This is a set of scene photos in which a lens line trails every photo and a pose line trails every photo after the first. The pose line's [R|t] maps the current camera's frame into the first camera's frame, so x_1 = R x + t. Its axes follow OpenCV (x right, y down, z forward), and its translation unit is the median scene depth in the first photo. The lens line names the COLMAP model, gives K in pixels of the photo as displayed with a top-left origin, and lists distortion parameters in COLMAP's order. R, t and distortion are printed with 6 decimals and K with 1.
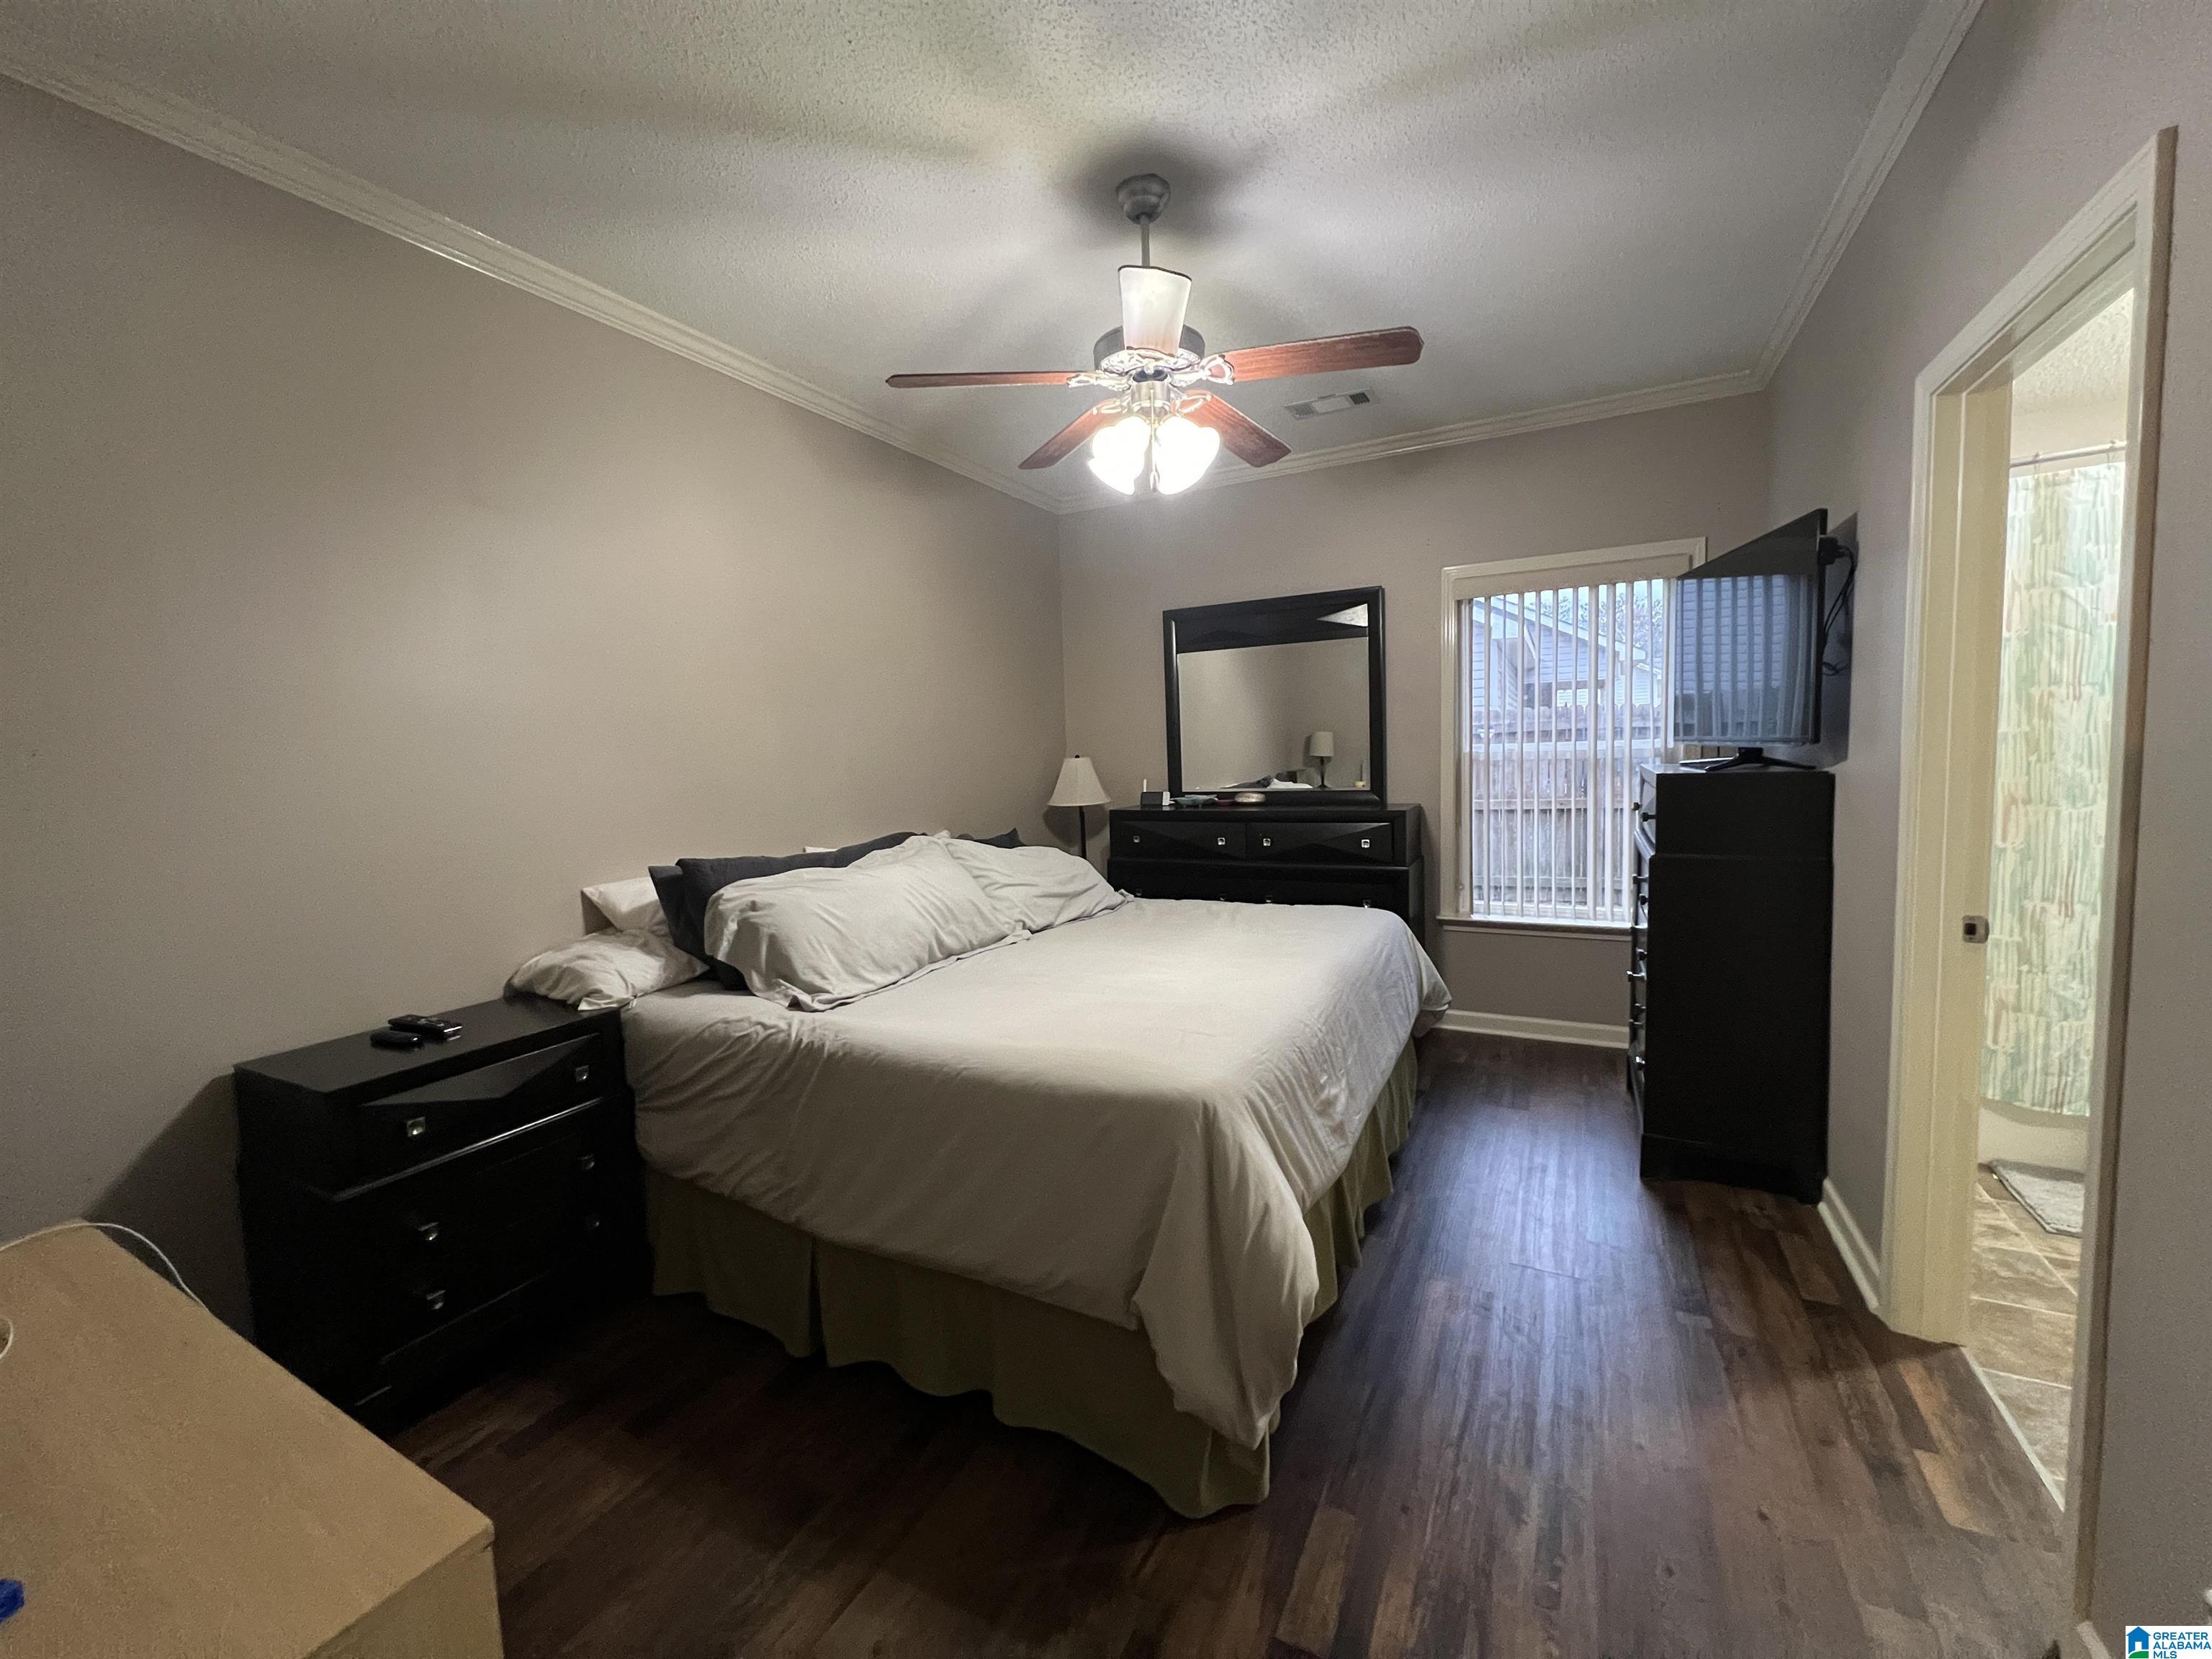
lens RADIAL K [[867.2, 0, 1114.3], [0, 867.2, 822.3], [0, 0, 1]] dist [-0.003379, 0.000516]
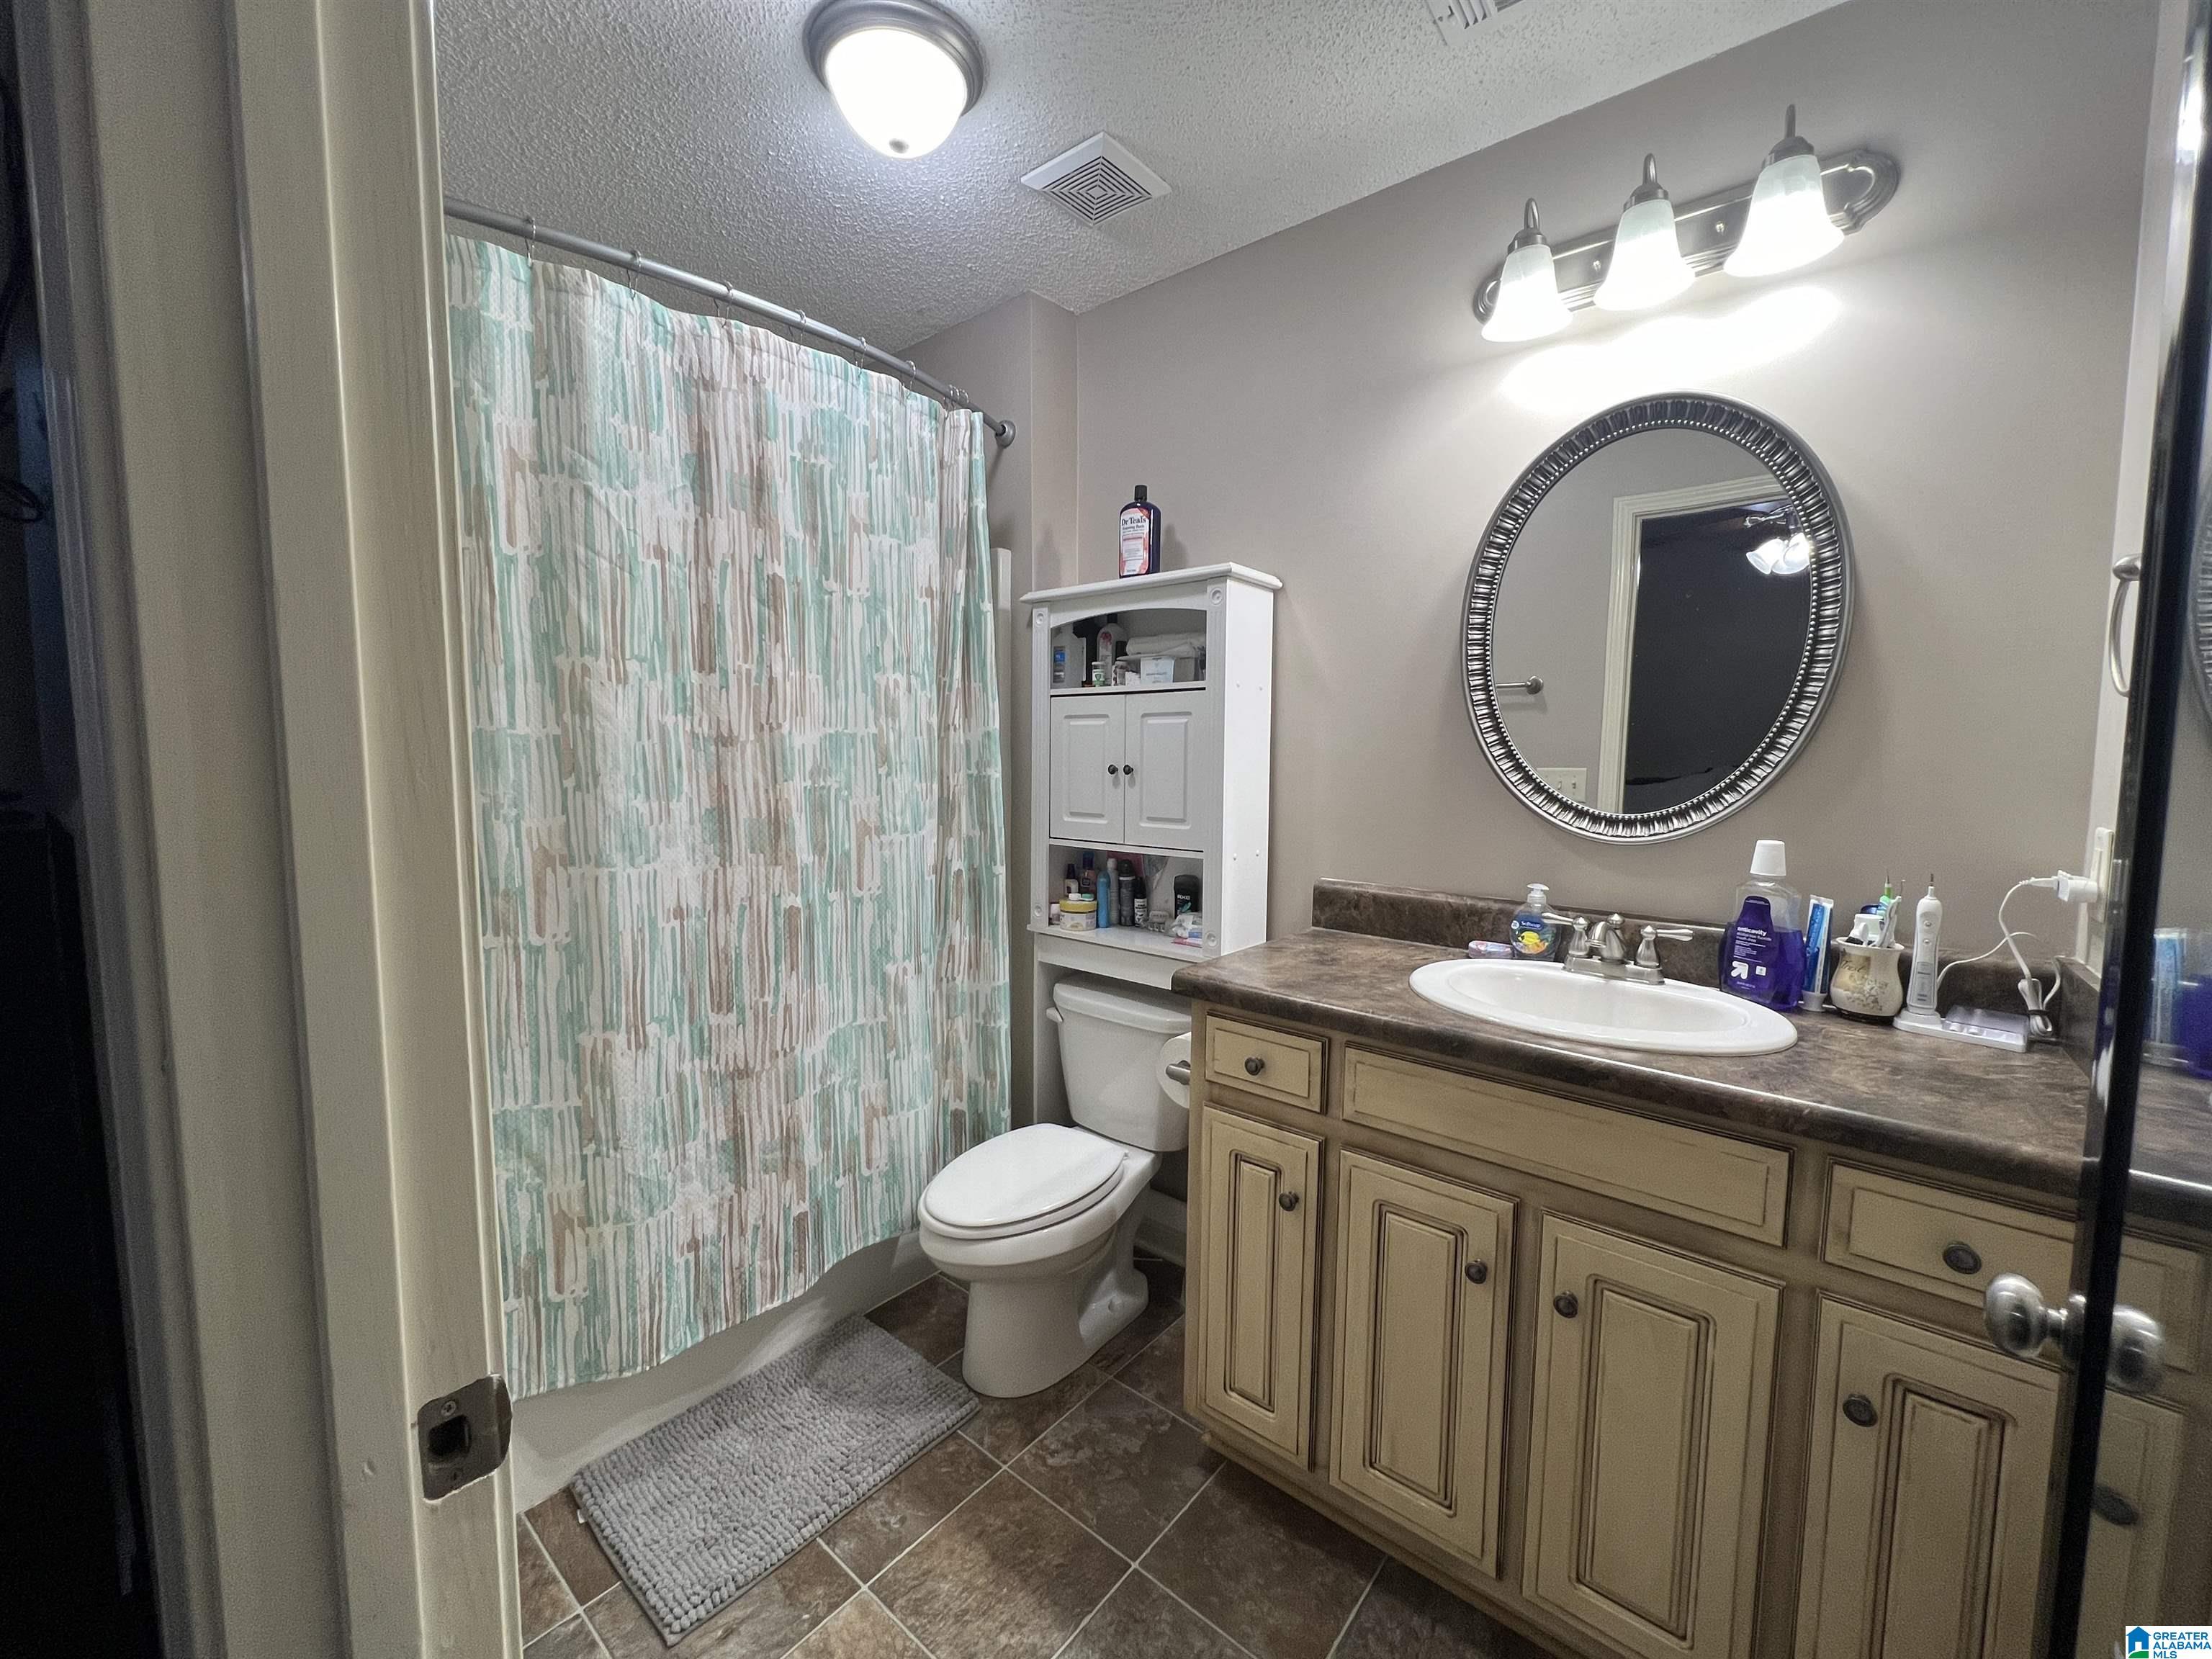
lens RADIAL K [[867.2, 0, 1109.5], [0, 867.2, 822.7], [0, 0, 1]] dist [-0.003379, 0.000516]
pose [[0.214747, -0.044958, 0.975634, 0.596020], [0.065920, 0.997329, 0.031448, -0.043626], [-0.974443, 0.057560, 0.217137, 0.544840]]
